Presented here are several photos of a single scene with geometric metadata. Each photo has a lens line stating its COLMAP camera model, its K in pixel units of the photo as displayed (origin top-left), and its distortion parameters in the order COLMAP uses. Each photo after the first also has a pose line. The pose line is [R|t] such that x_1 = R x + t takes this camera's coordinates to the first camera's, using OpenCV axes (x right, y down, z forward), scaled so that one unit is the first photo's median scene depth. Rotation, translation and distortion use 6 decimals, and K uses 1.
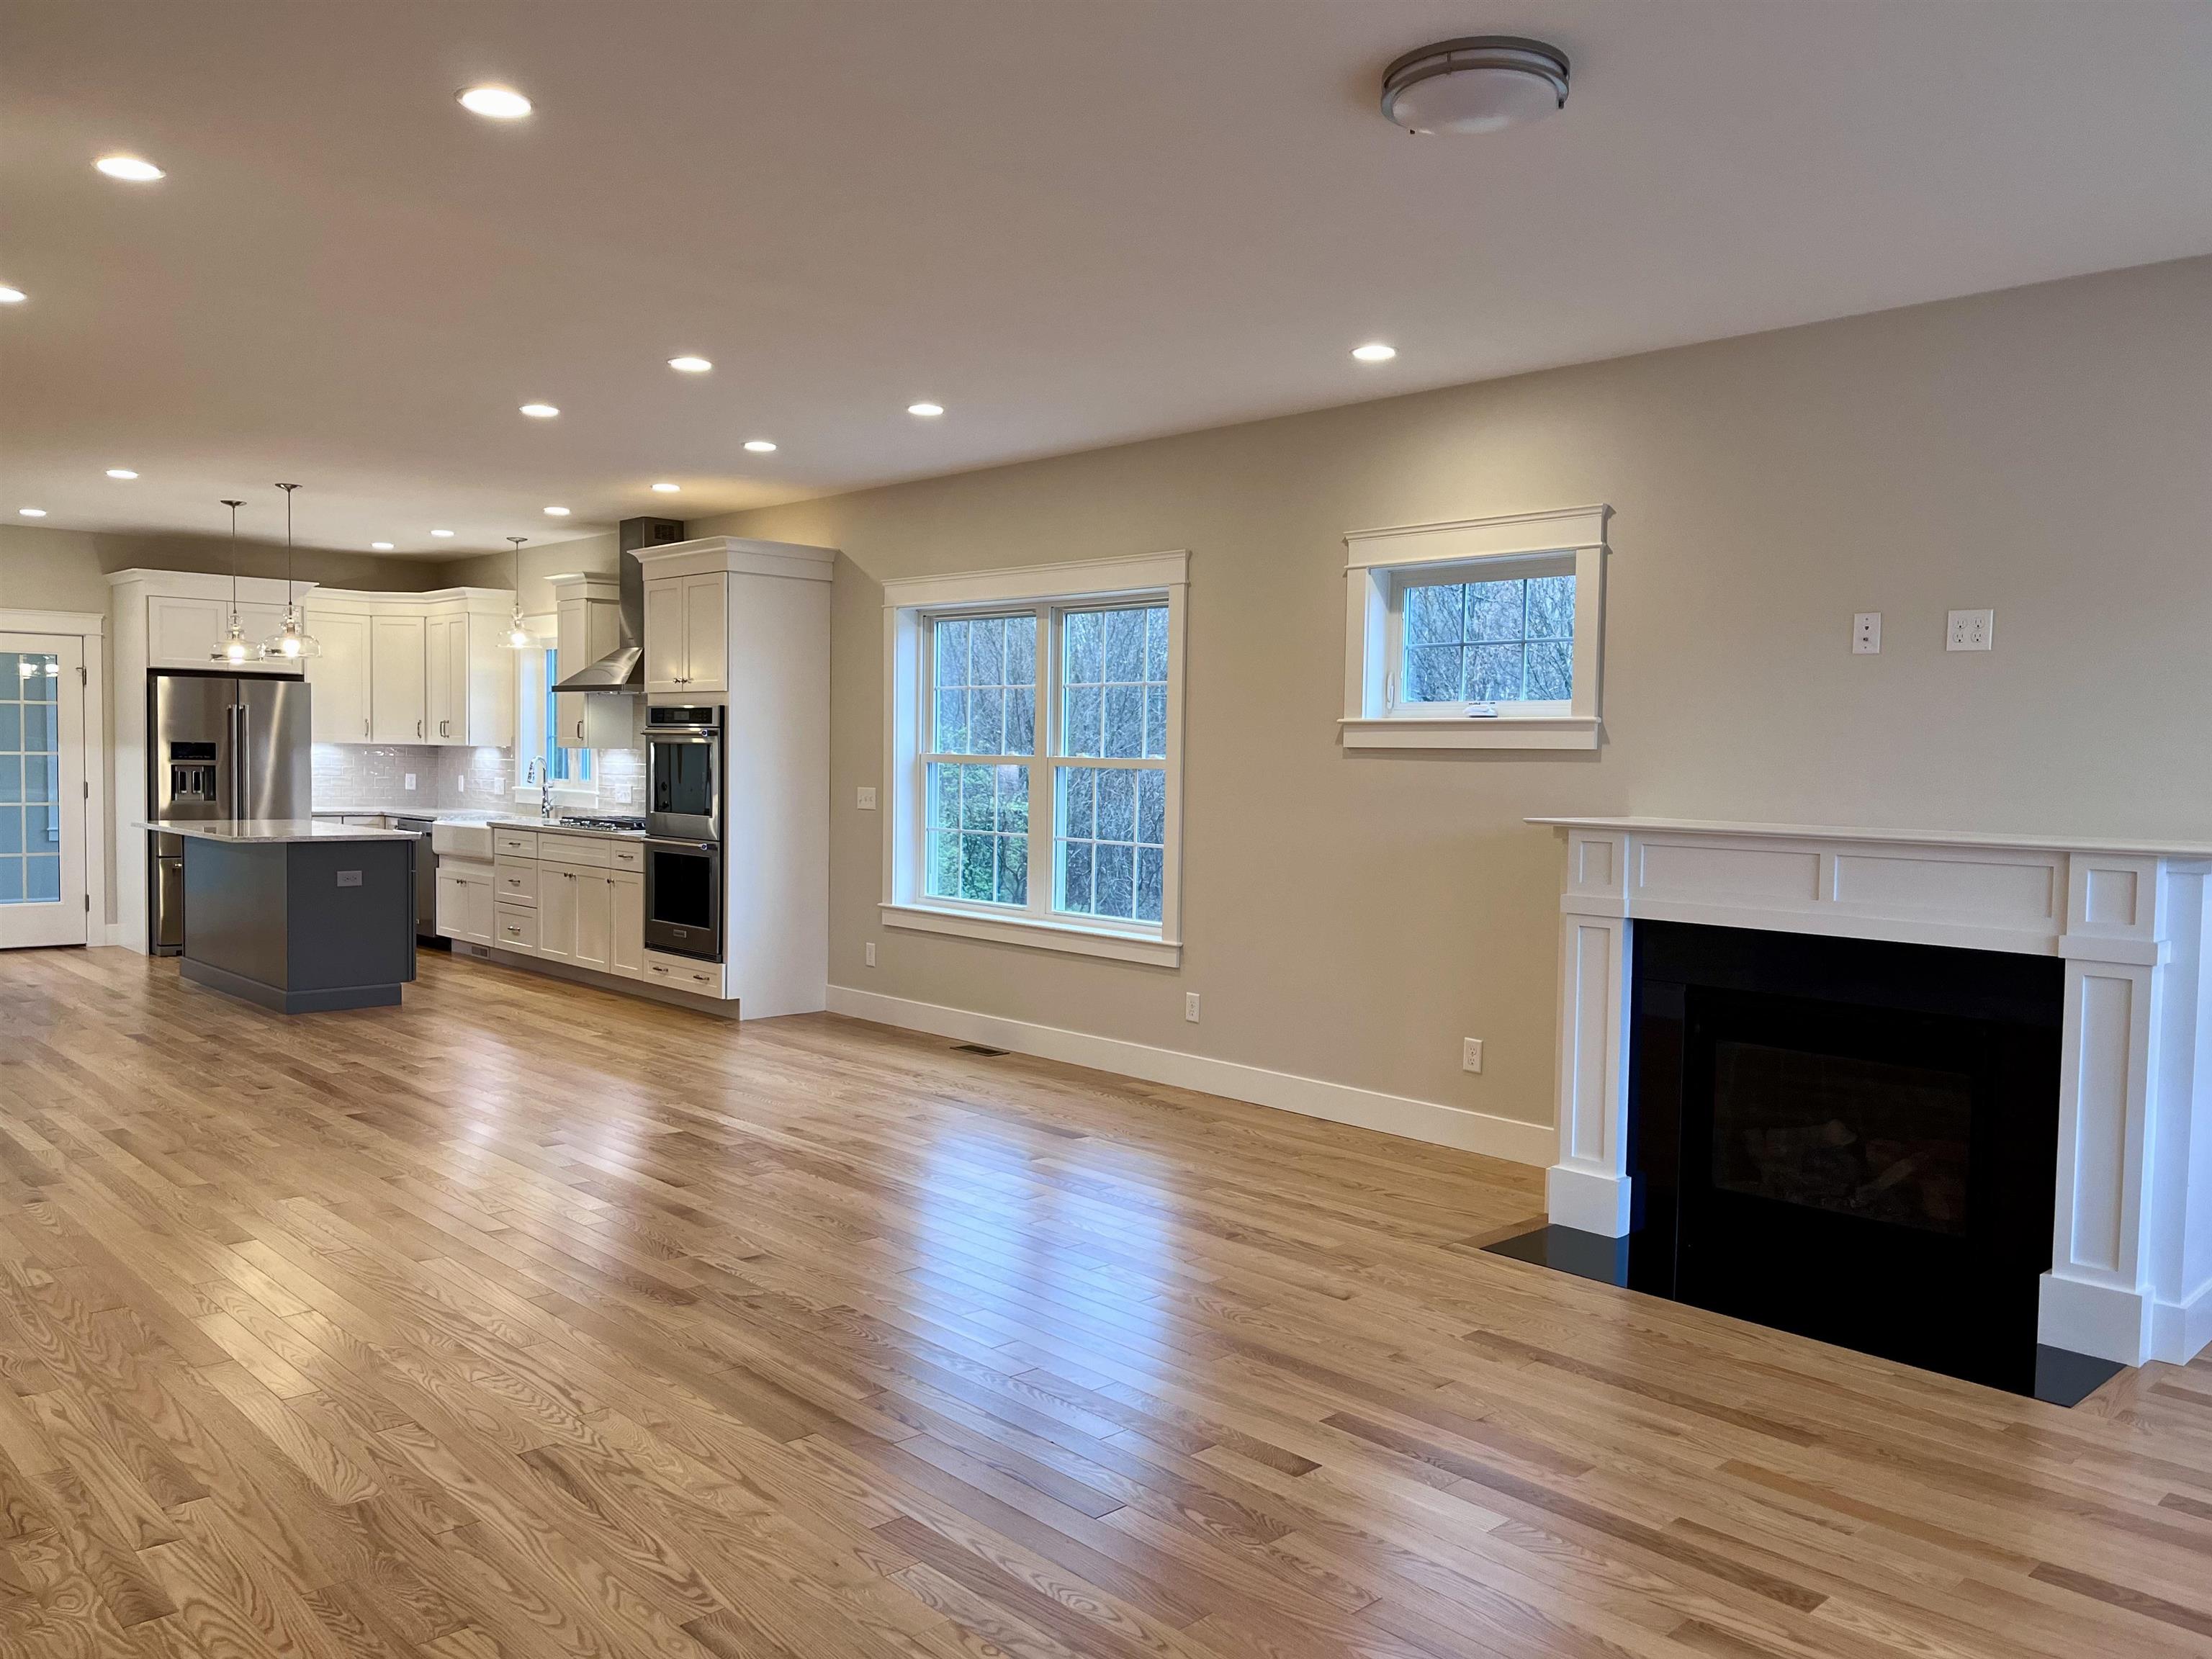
lens RADIAL K [[1682.3, 0, 1116.7], [0, 1682.3, 830.2], [0, 0, 1]] dist [0.064096, -0.096942]
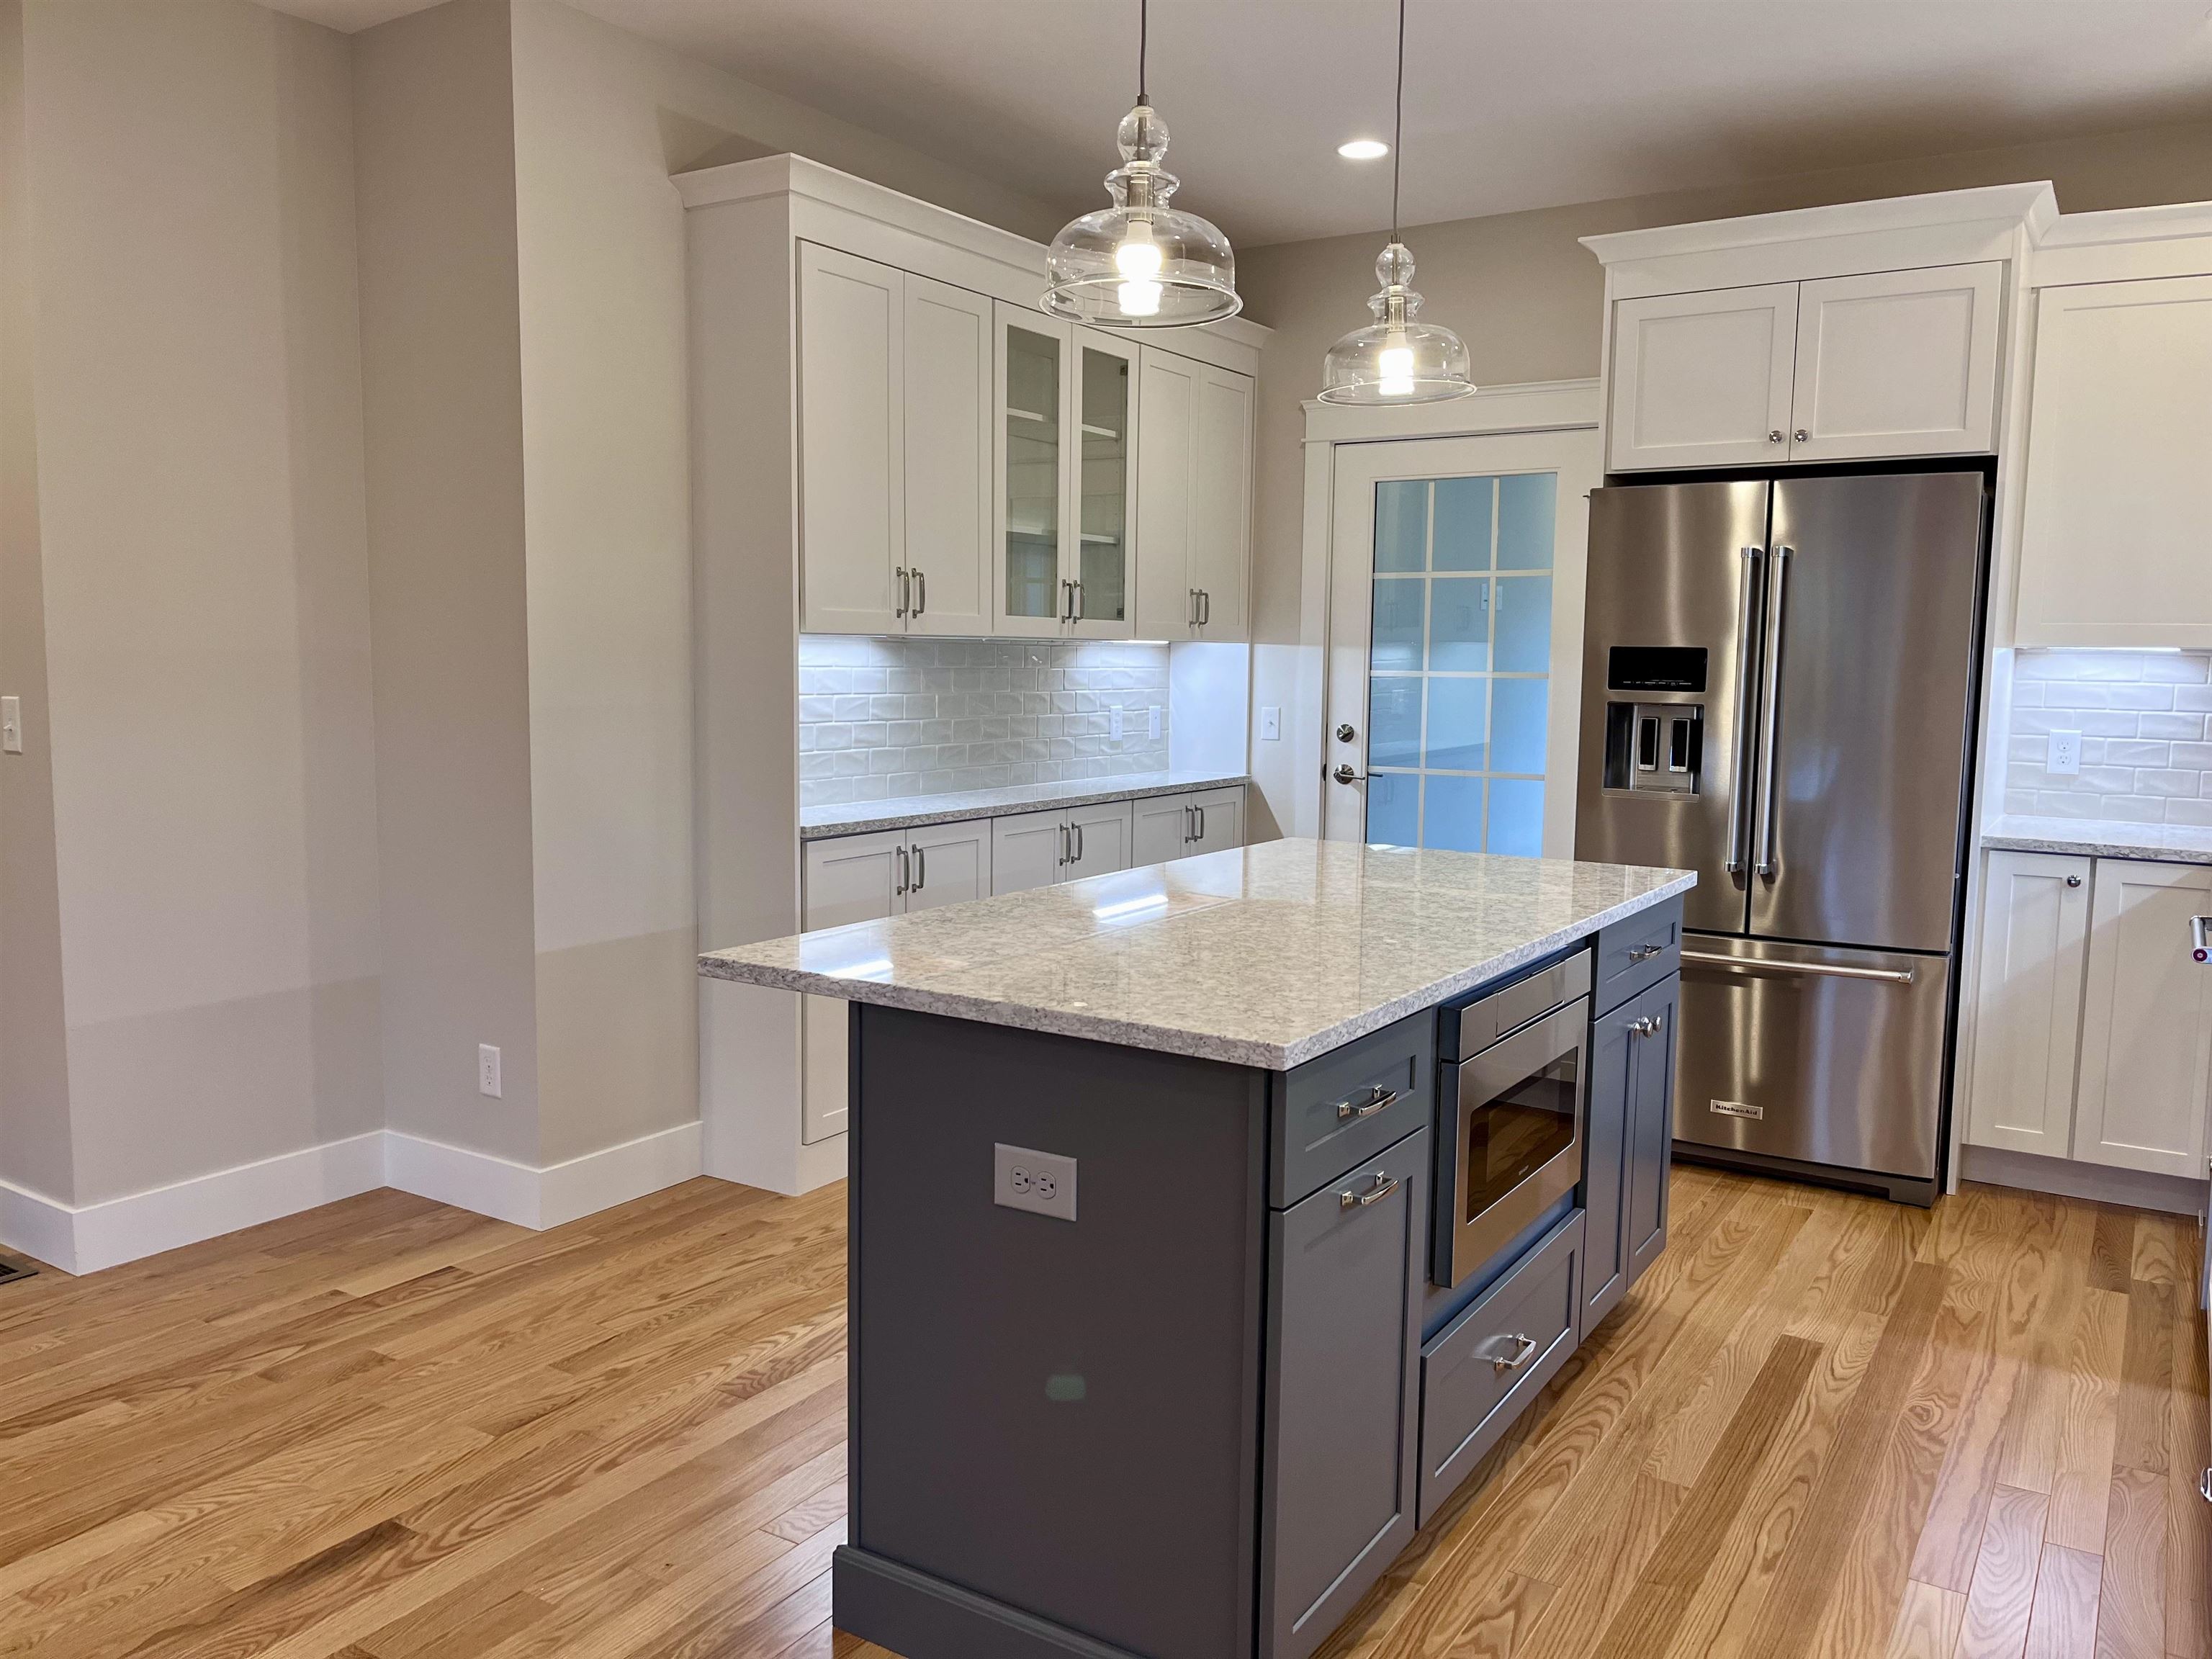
lens RADIAL K [[1673.3, 0, 1091.9], [0, 1673.3, 830.9], [0, 0, 1]] dist [0.039671, -0.043464]
pose [[0.239503, 0.088993, -0.966808, -0.194804], [-0.052863, 0.995508, 0.078539, -0.034285], [0.969455, 0.032298, 0.243132, 0.817053]]
